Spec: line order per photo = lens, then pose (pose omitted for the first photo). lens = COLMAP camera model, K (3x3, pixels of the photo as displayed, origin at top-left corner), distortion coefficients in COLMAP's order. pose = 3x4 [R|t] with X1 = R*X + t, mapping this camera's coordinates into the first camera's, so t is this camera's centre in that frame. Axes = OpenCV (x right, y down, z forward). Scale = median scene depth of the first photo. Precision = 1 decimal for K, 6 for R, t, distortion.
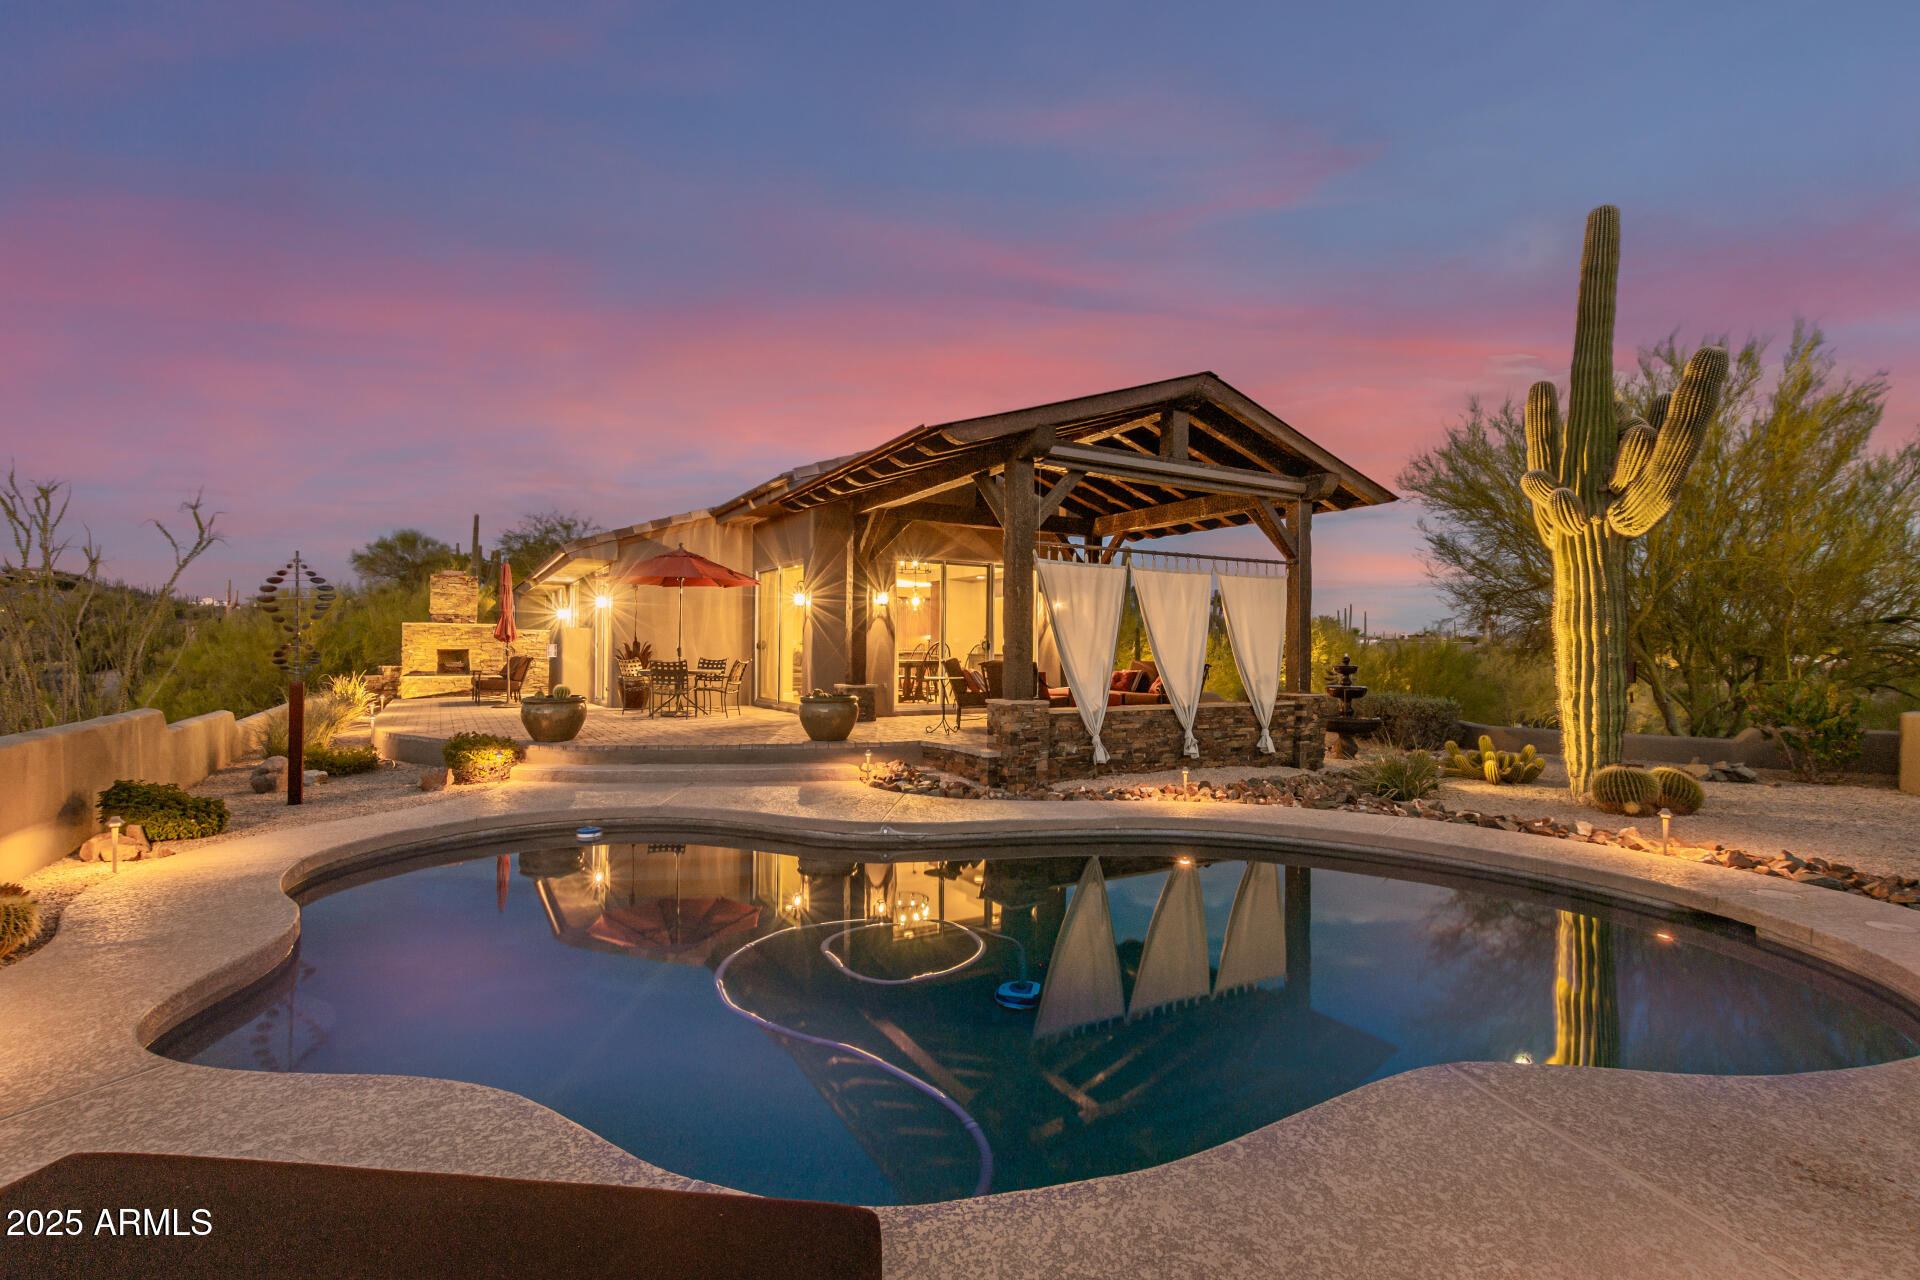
lens RADIAL K [[882.8, 0, 959.2], [0, 882.8, 642.1], [0, 0, 1]] dist [-0.002951, -0.000426]
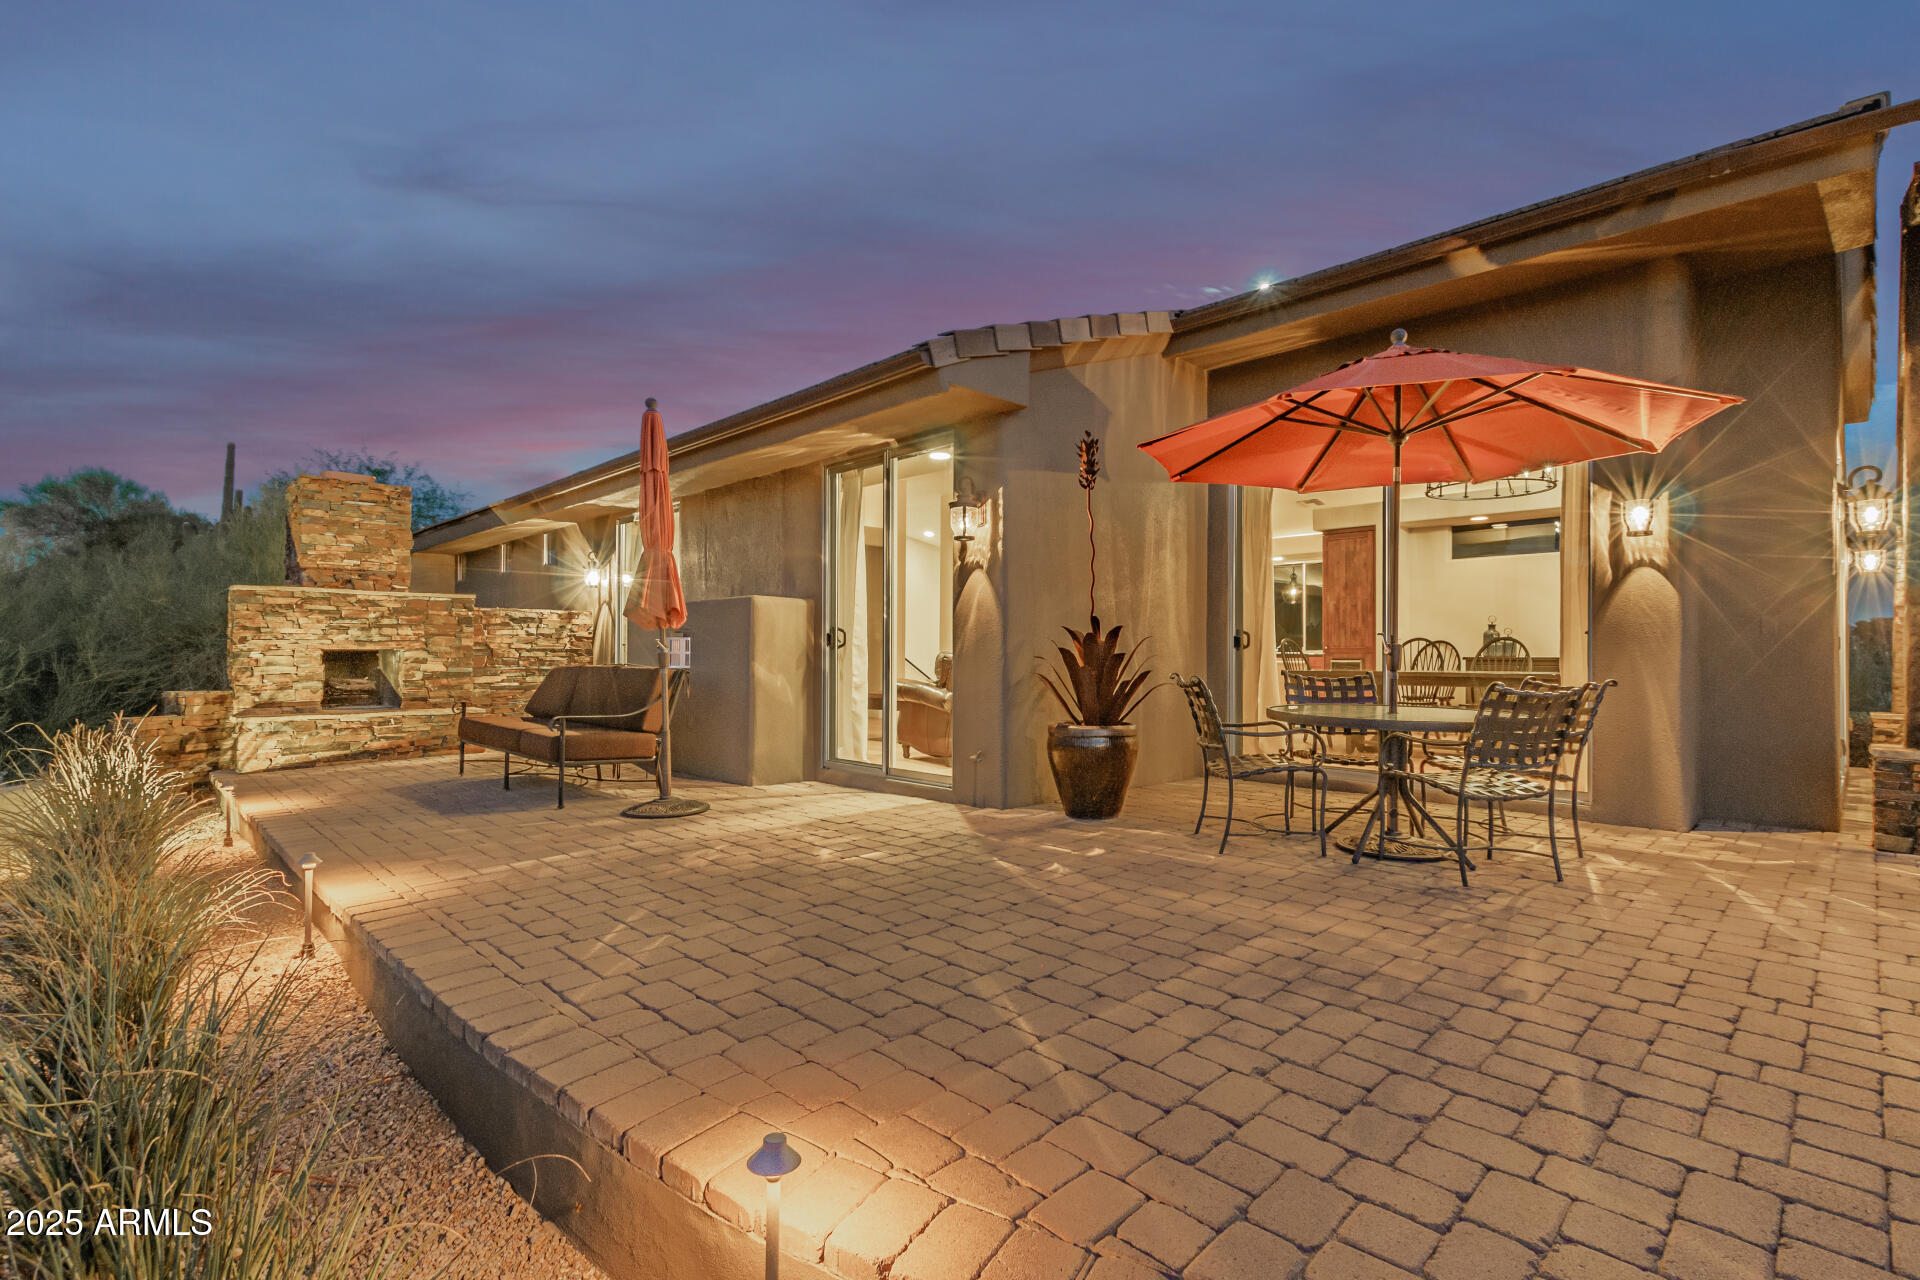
lens RADIAL K [[882.8, 0, 960.4], [0, 882.8, 642.2], [0, 0, 1]] dist [-0.002951, -0.000426]
pose [[0.970338, -0.002457, 0.241742, -0.391360], [0.001184, 0.999985, 0.005412, 0.002362], [-0.241751, -0.004965, 0.970326, 0.506732]]
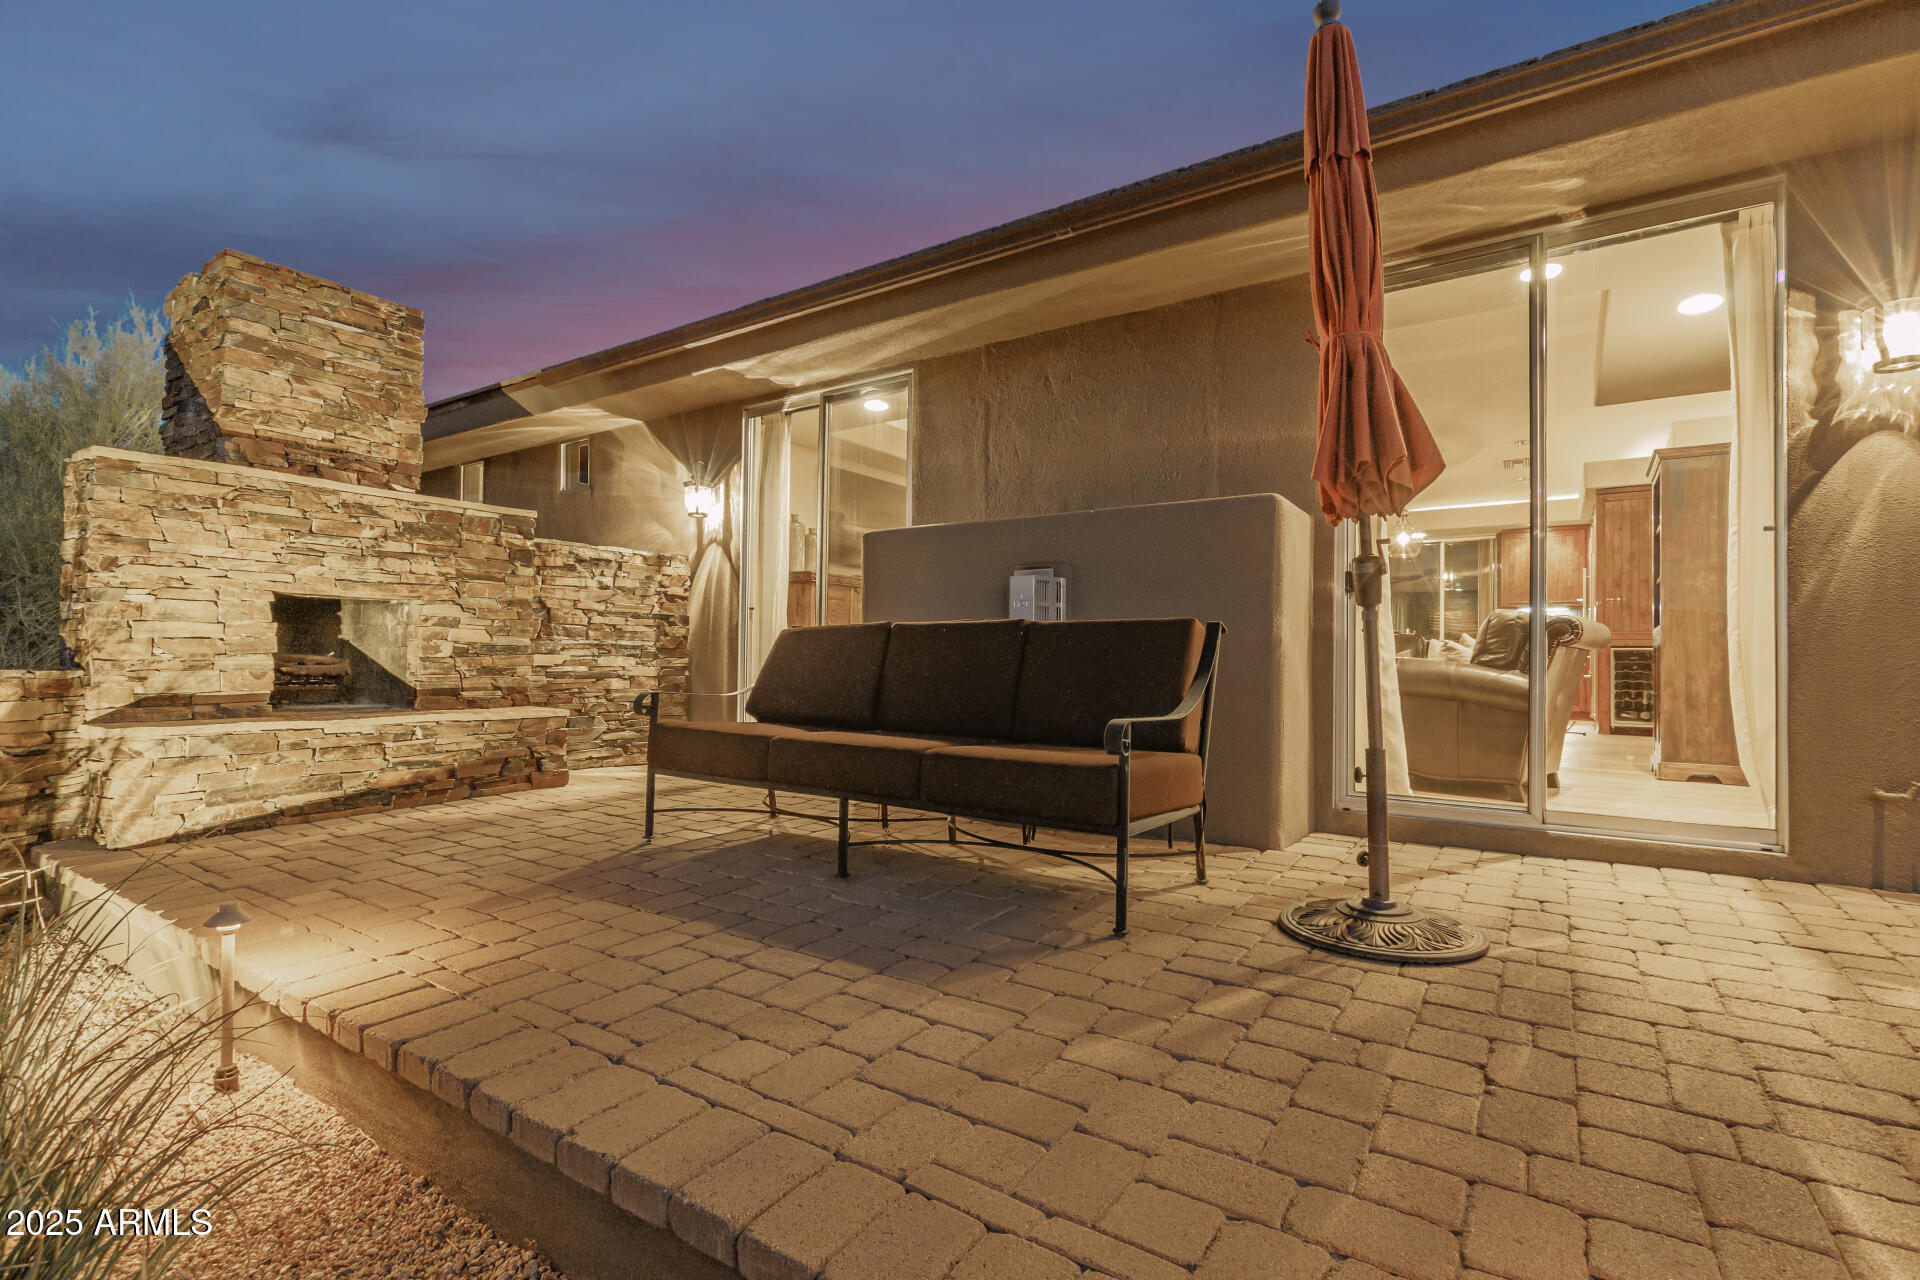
lens RADIAL K [[882.8, 0, 957.1], [0, 882.8, 647.6], [0, 0, 1]] dist [-0.002951, -0.000426]
pose [[0.904378, 0.007613, 0.426663, -0.526031], [-0.010668, 0.999932, 0.004771, 0.018283], [-0.426598, -0.008866, 0.904398, 0.723575]]
